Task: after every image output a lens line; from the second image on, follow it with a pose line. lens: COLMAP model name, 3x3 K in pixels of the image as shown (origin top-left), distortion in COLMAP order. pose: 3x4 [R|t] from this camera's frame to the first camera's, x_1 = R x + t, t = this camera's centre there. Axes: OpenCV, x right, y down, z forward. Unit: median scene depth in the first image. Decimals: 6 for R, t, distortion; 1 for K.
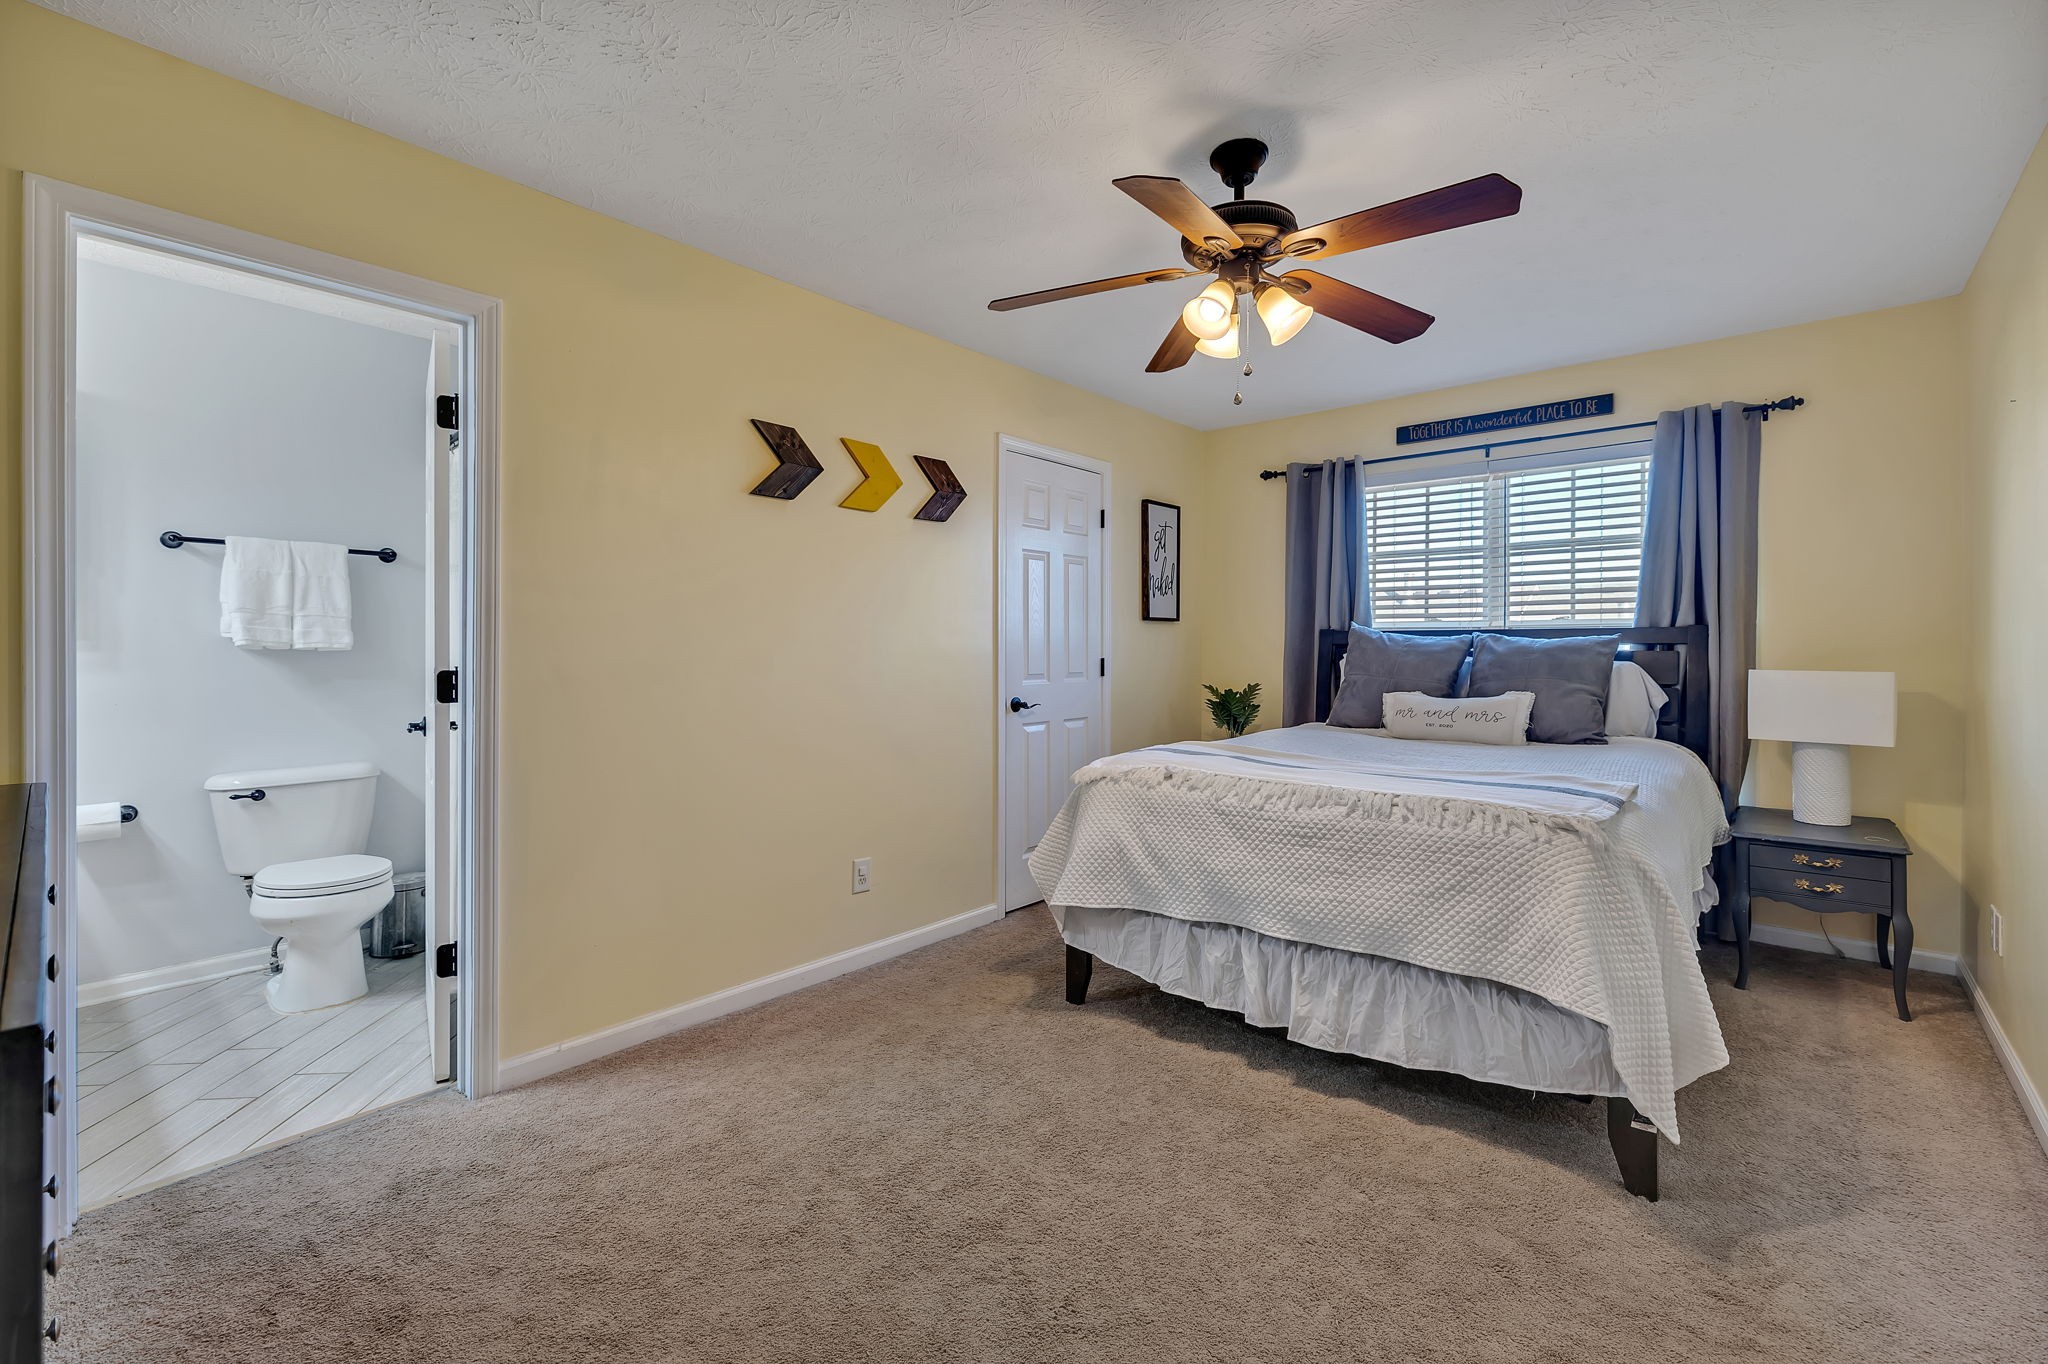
lens RADIAL K [[876.9, 0, 1025.6], [0, 876.9, 653.0], [0, 0, 1]] dist [0.000211, -0.000169]
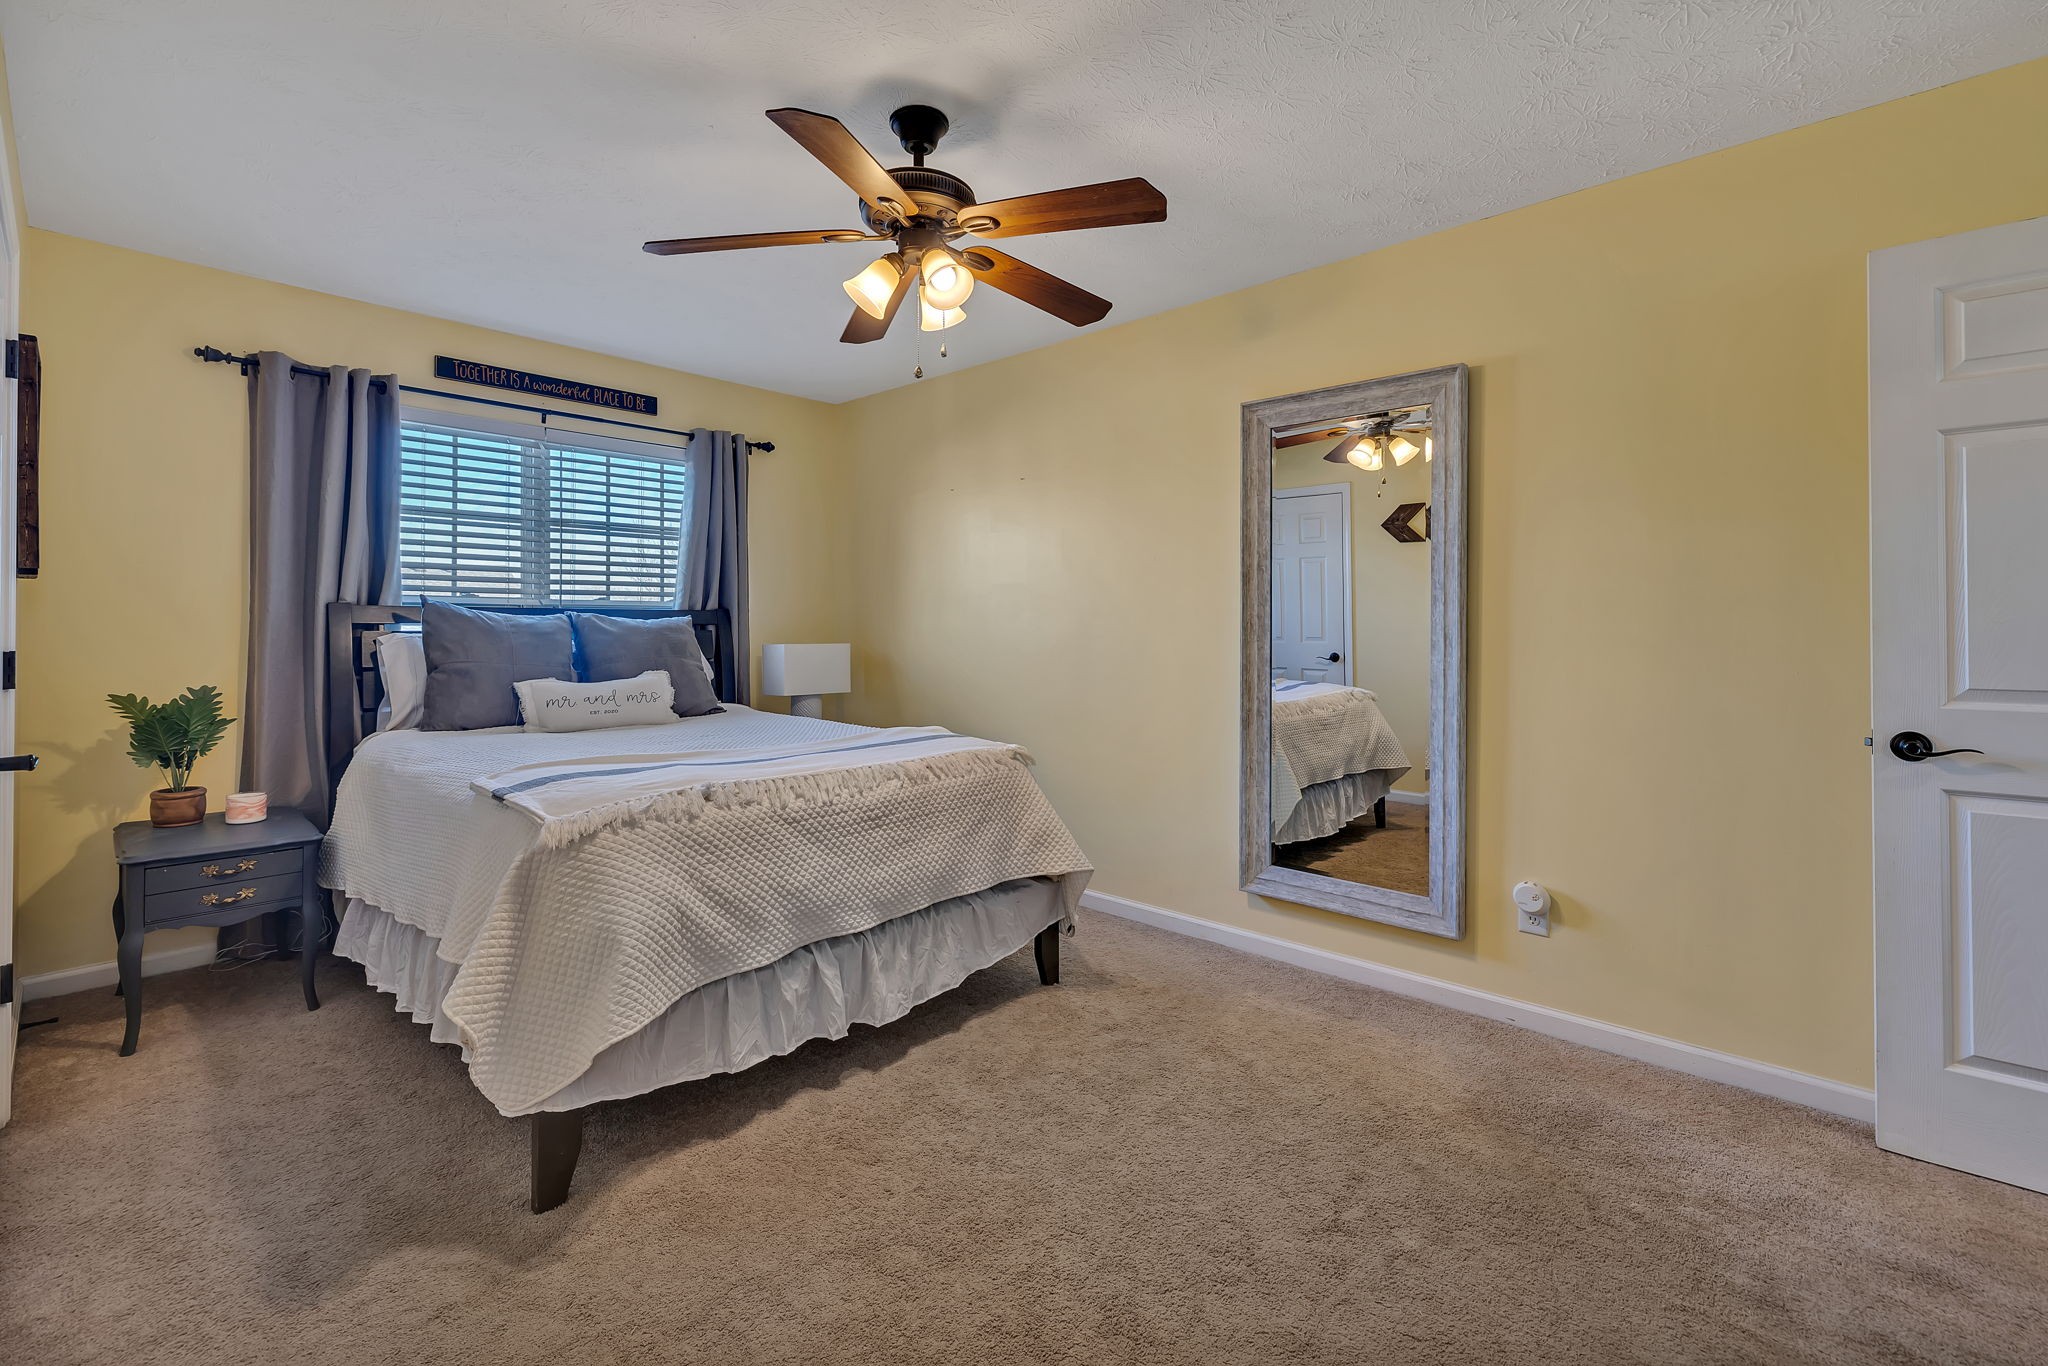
lens RADIAL K [[892.2, 0, 1029.4], [0, 892.2, 617.0], [0, 0, 1]] dist [-0.000115, 0.000139]
pose [[0.028608, 0.009615, 0.999544, -0.605495], [0.005162, 0.999939, -0.009767, -0.008171], [-0.999577, 0.005439, 0.028556, 0.689369]]
